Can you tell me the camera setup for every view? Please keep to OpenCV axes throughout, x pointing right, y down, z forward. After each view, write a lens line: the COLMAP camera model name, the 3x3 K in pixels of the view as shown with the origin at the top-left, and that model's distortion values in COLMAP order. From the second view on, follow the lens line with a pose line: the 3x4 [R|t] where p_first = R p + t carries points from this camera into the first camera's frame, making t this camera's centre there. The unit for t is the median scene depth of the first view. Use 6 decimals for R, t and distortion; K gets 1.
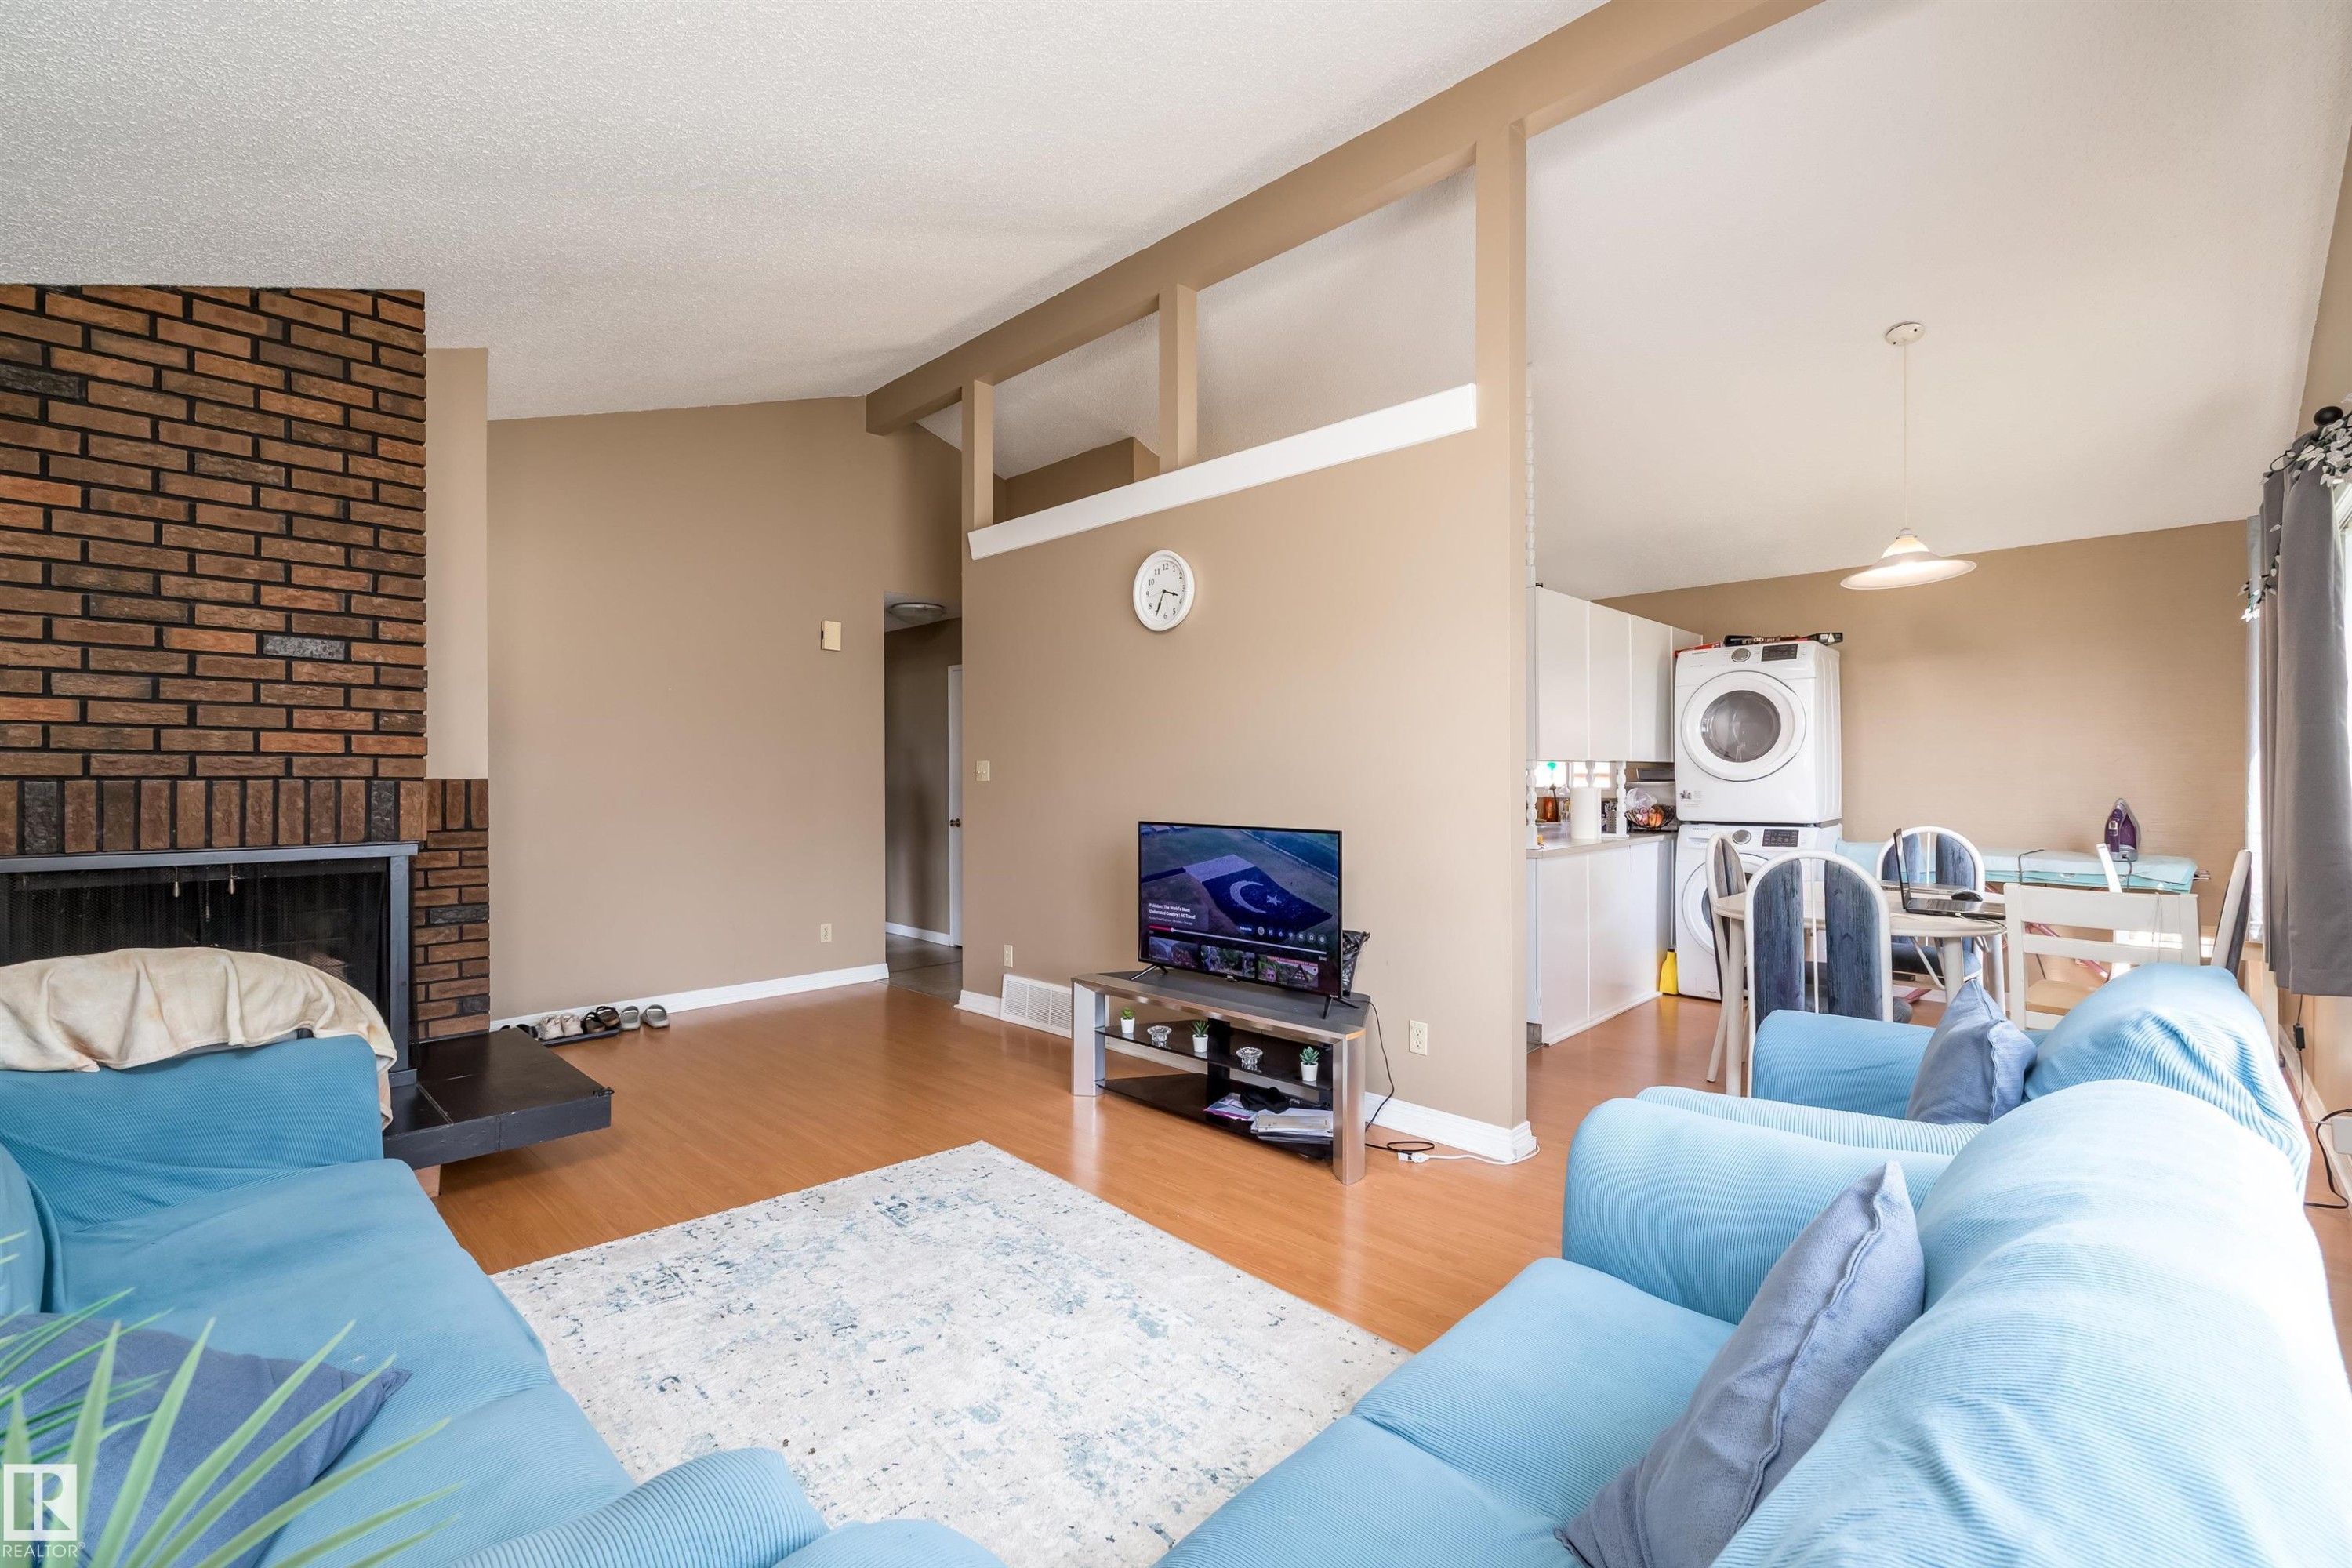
lens RADIAL K [[1001.4, 0, 1188.8], [0, 1001.4, 781.0], [0, 0, 1]] dist [0.001233, 0.000398]
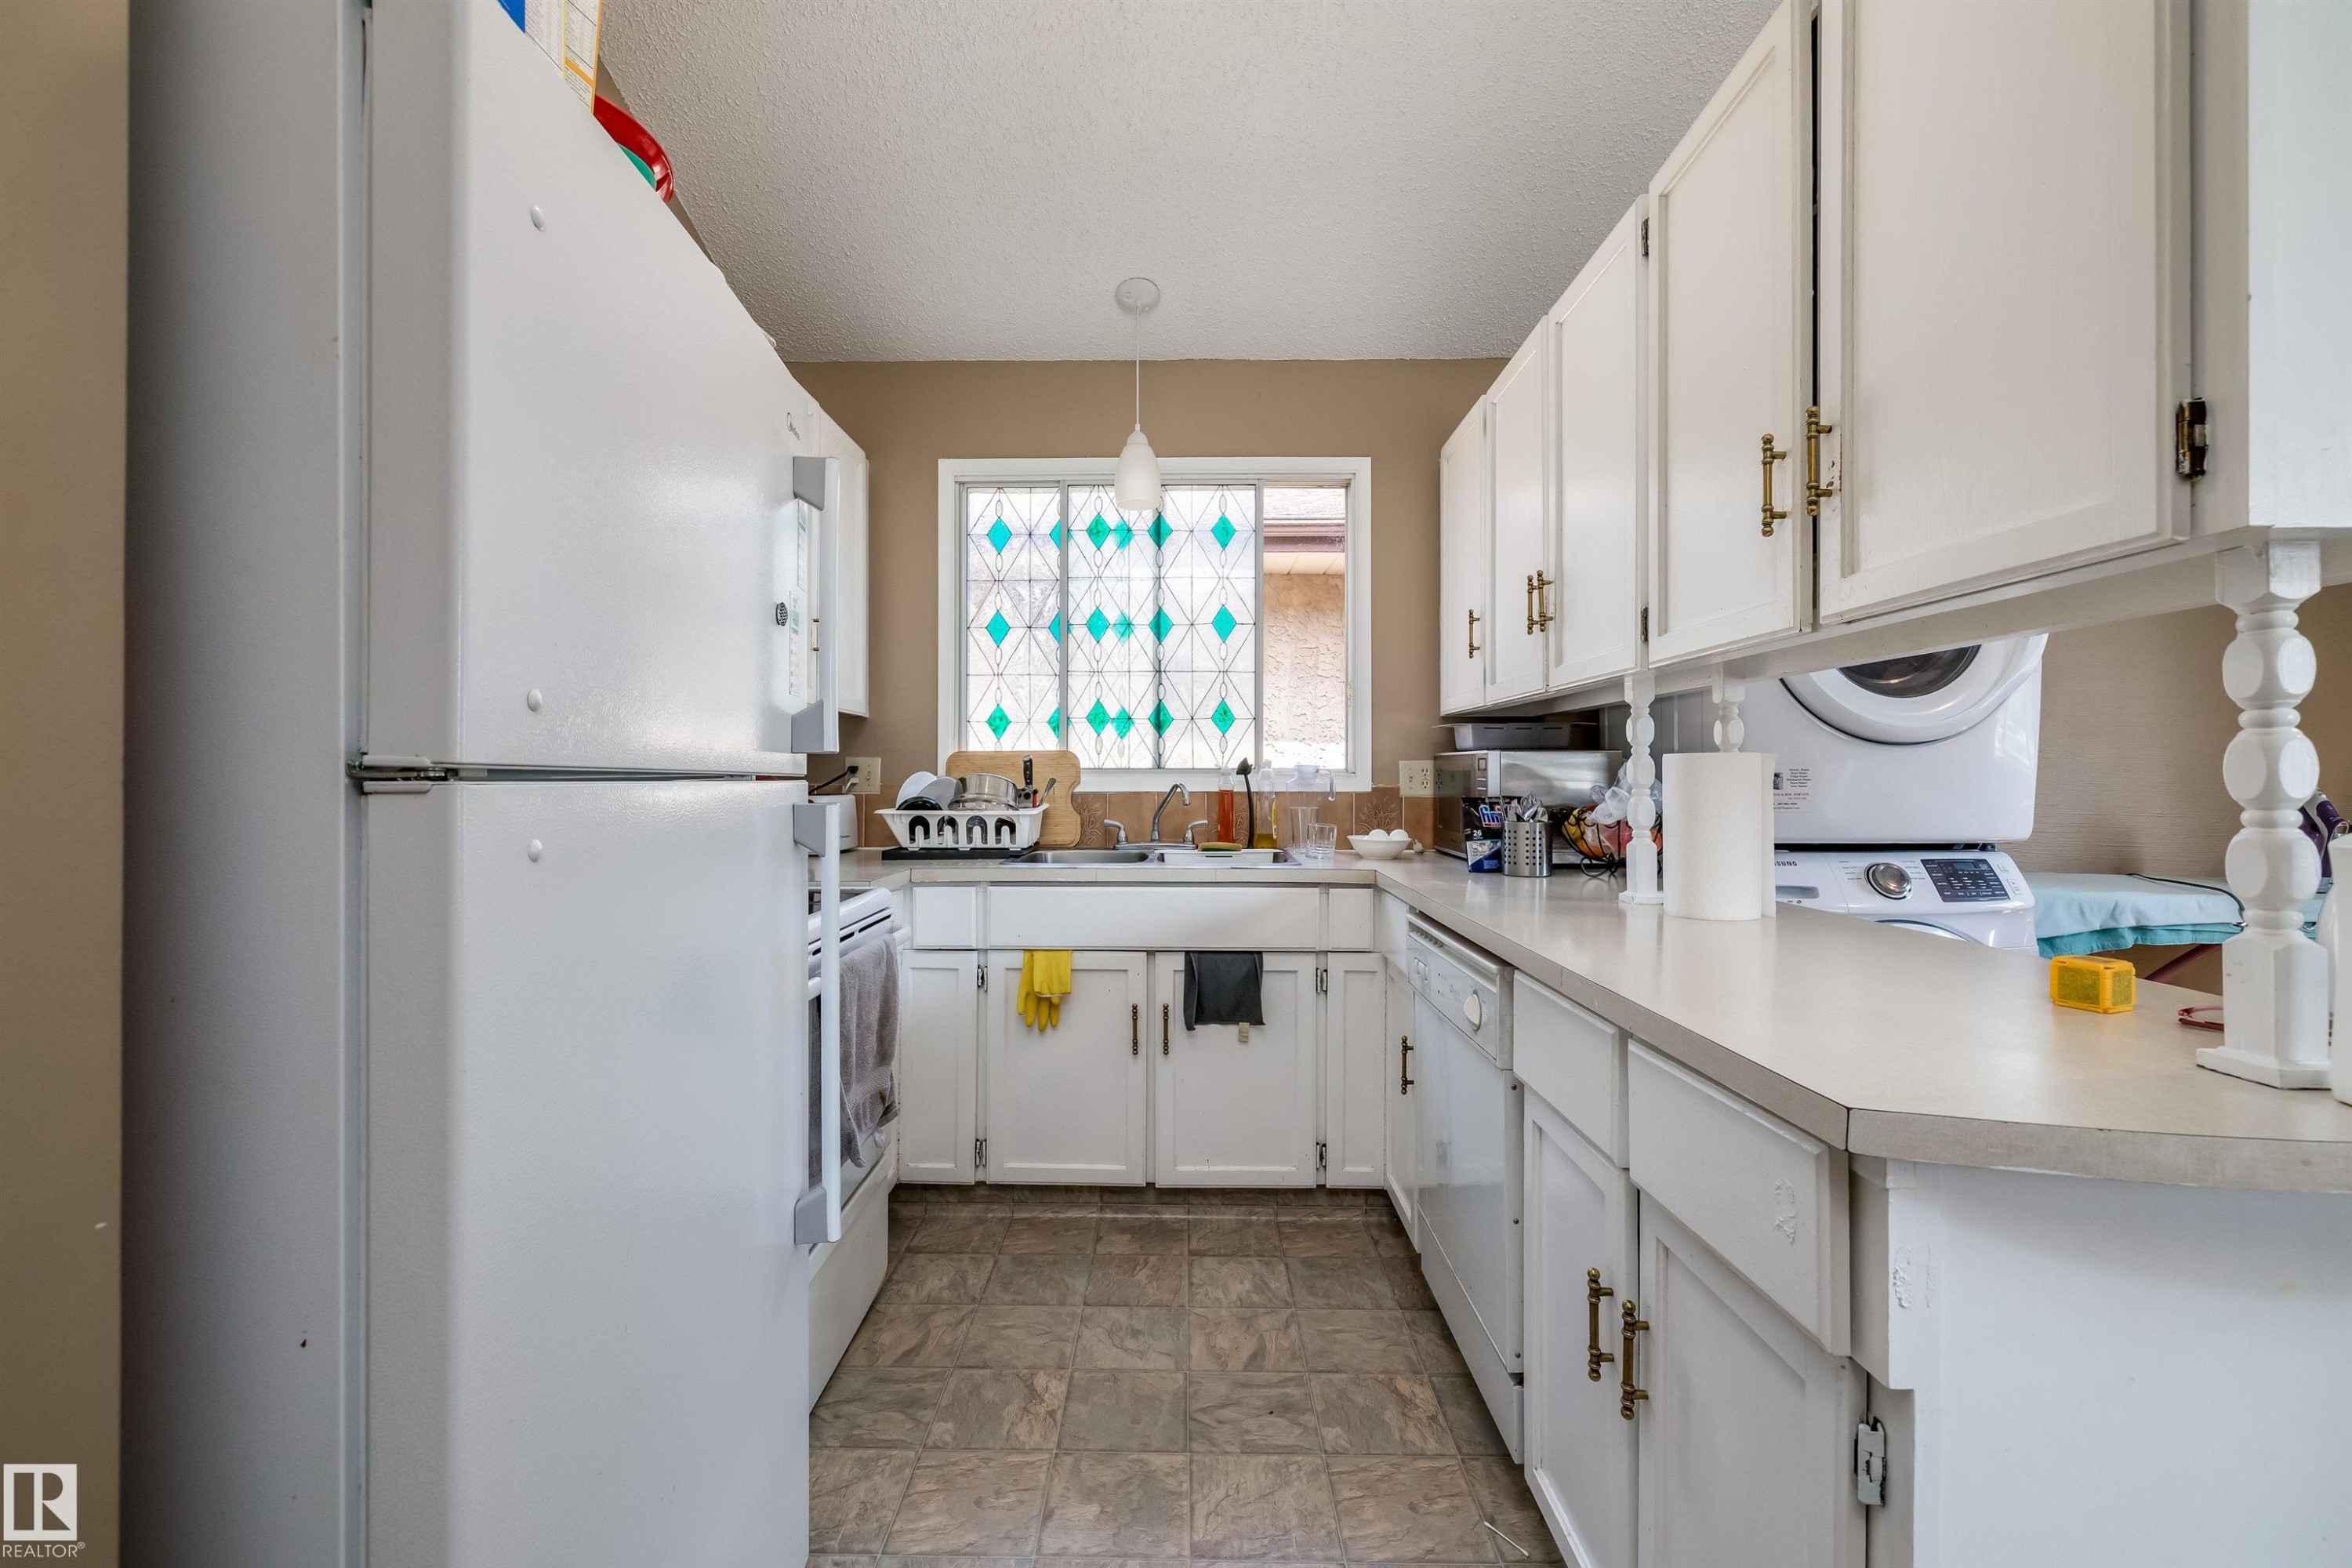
lens RADIAL K [[1001.4, 0, 1155.5], [0, 1001.4, 787.1], [0, 0, 1]] dist [0.001233, 0.000398]
pose [[0.740296, 0.000704, 0.672281, 0.058267], [-0.000855, 1.000000, -0.000105, 0.018539], [-0.672280, -0.000497, 0.740296, 0.905773]]
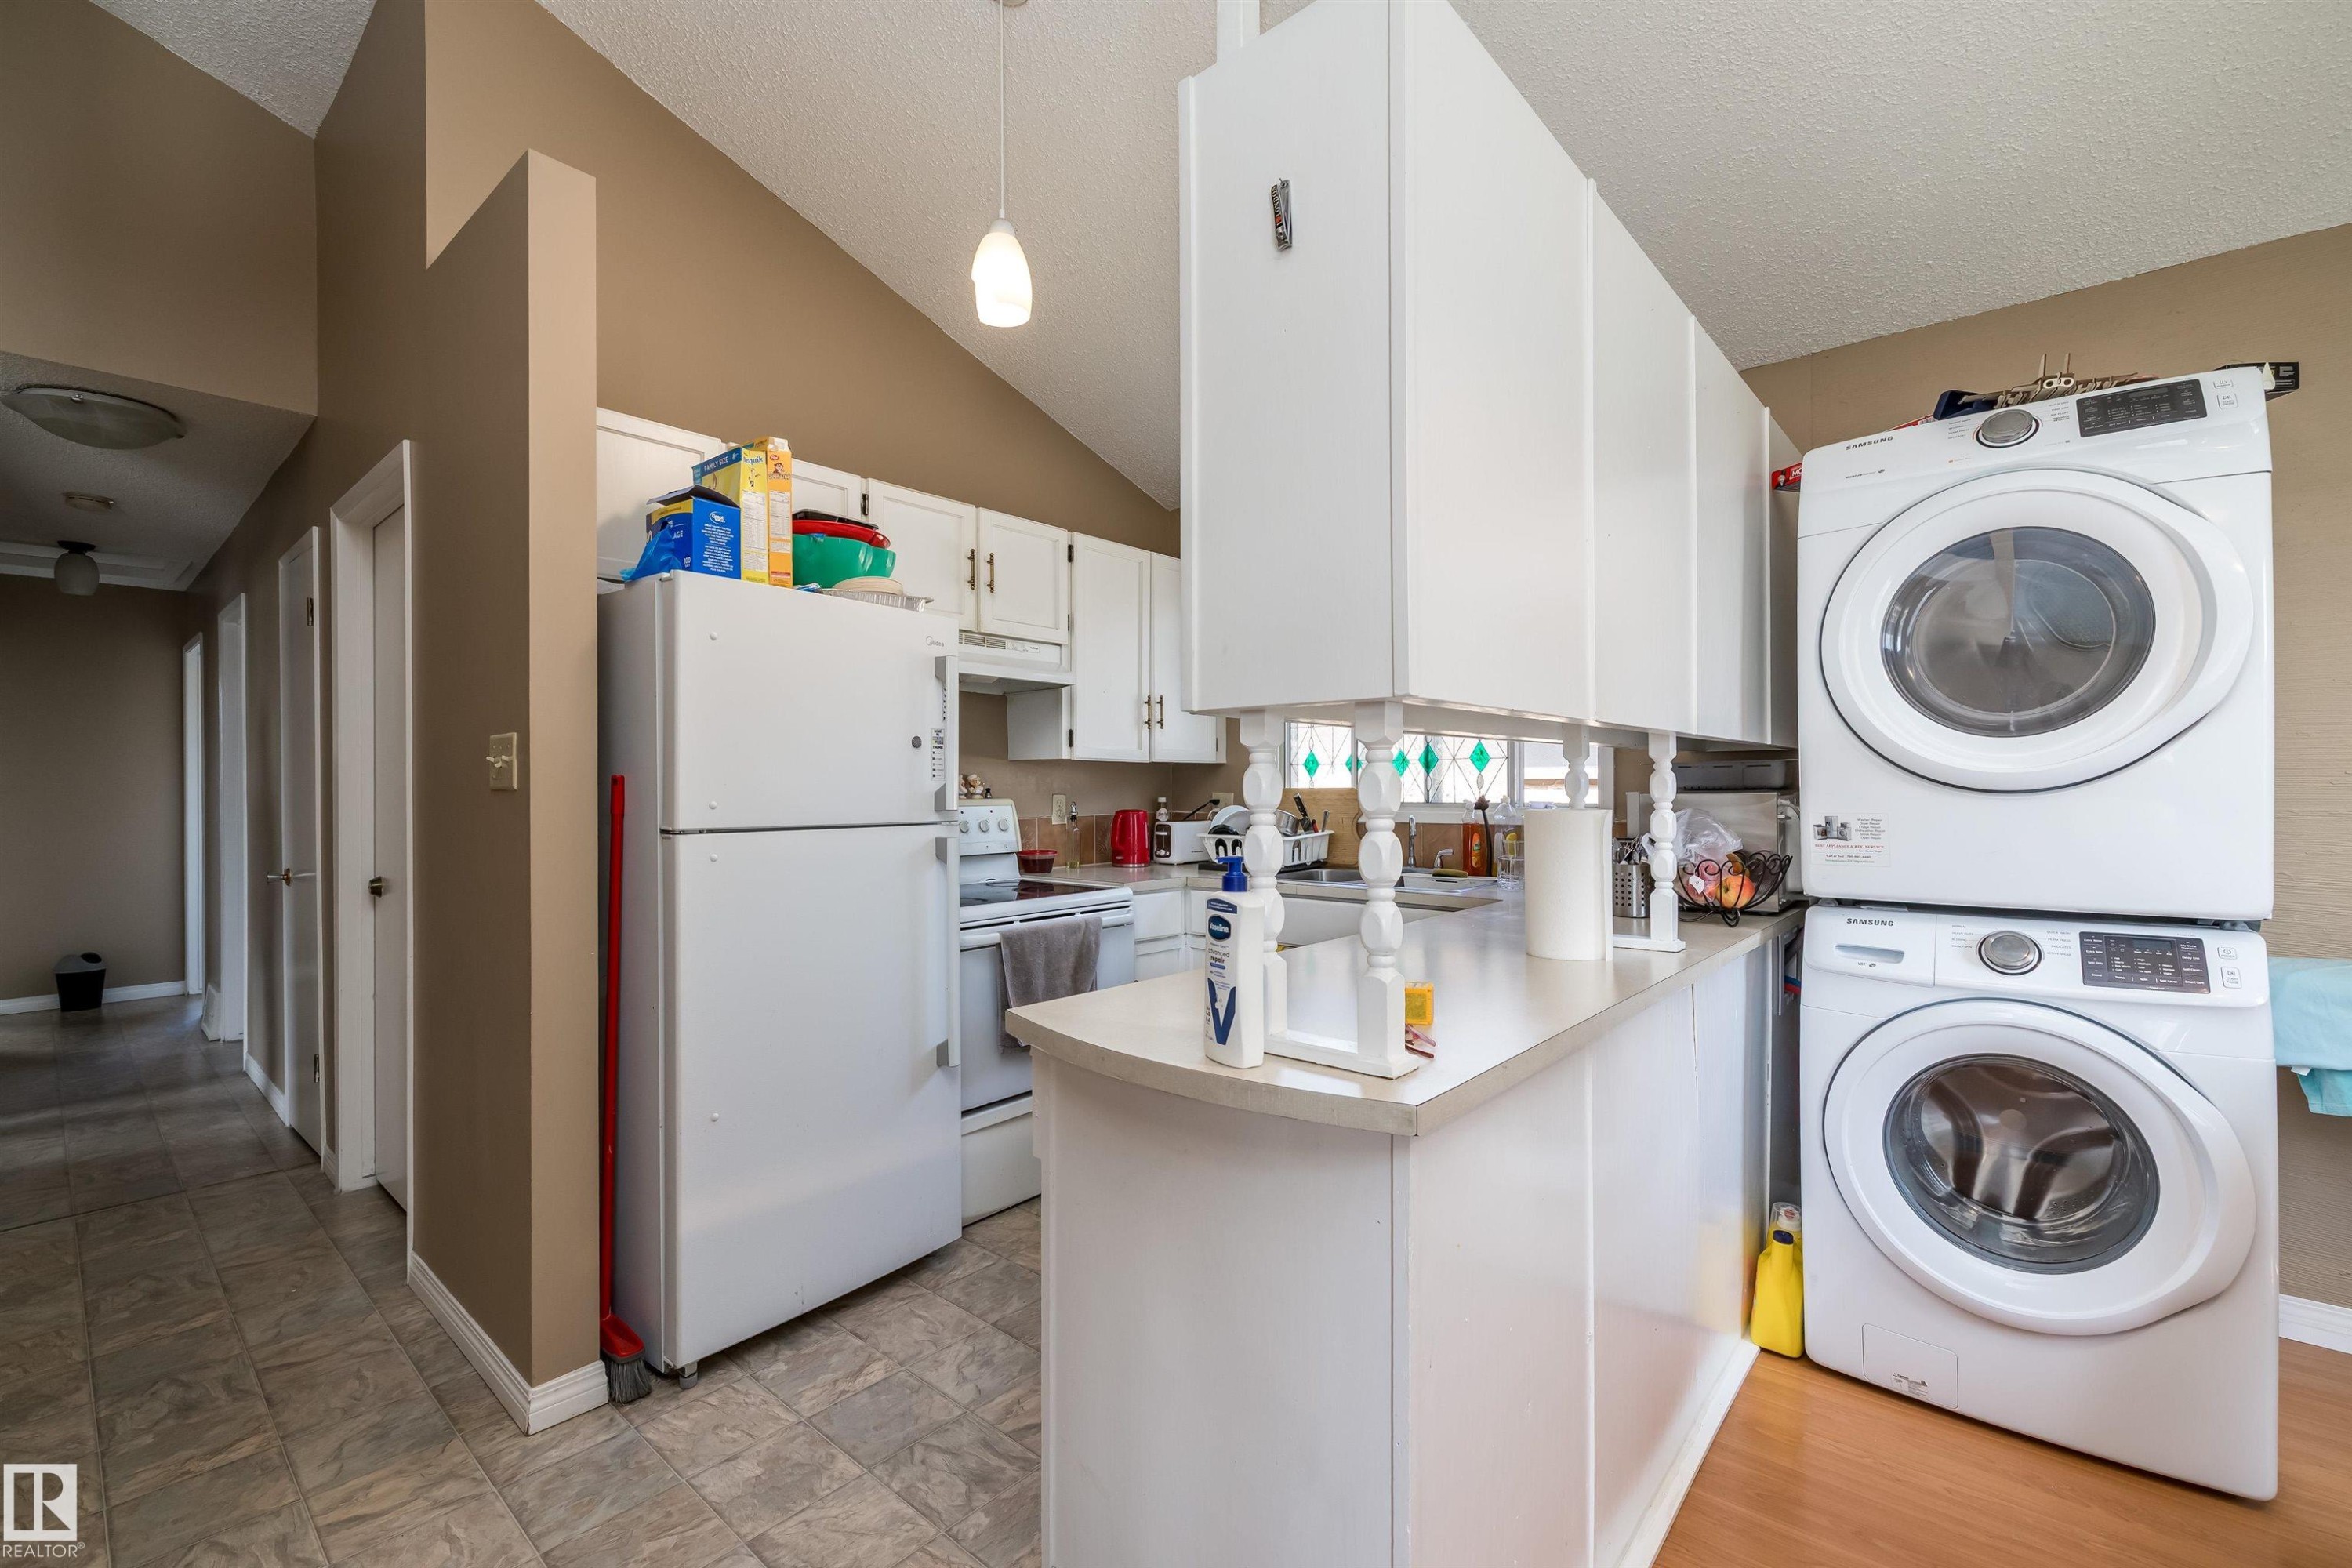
lens RADIAL K [[1001.4, 0, 1183.0], [0, 1001.4, 781.7], [0, 0, 1]] dist [0.001233, 0.000398]
pose [[0.998817, 0.001892, 0.048596, 0.251210], [-0.001431, 0.999954, -0.009533, 0.000659], [-0.048612, 0.009452, 0.998773, 0.671967]]
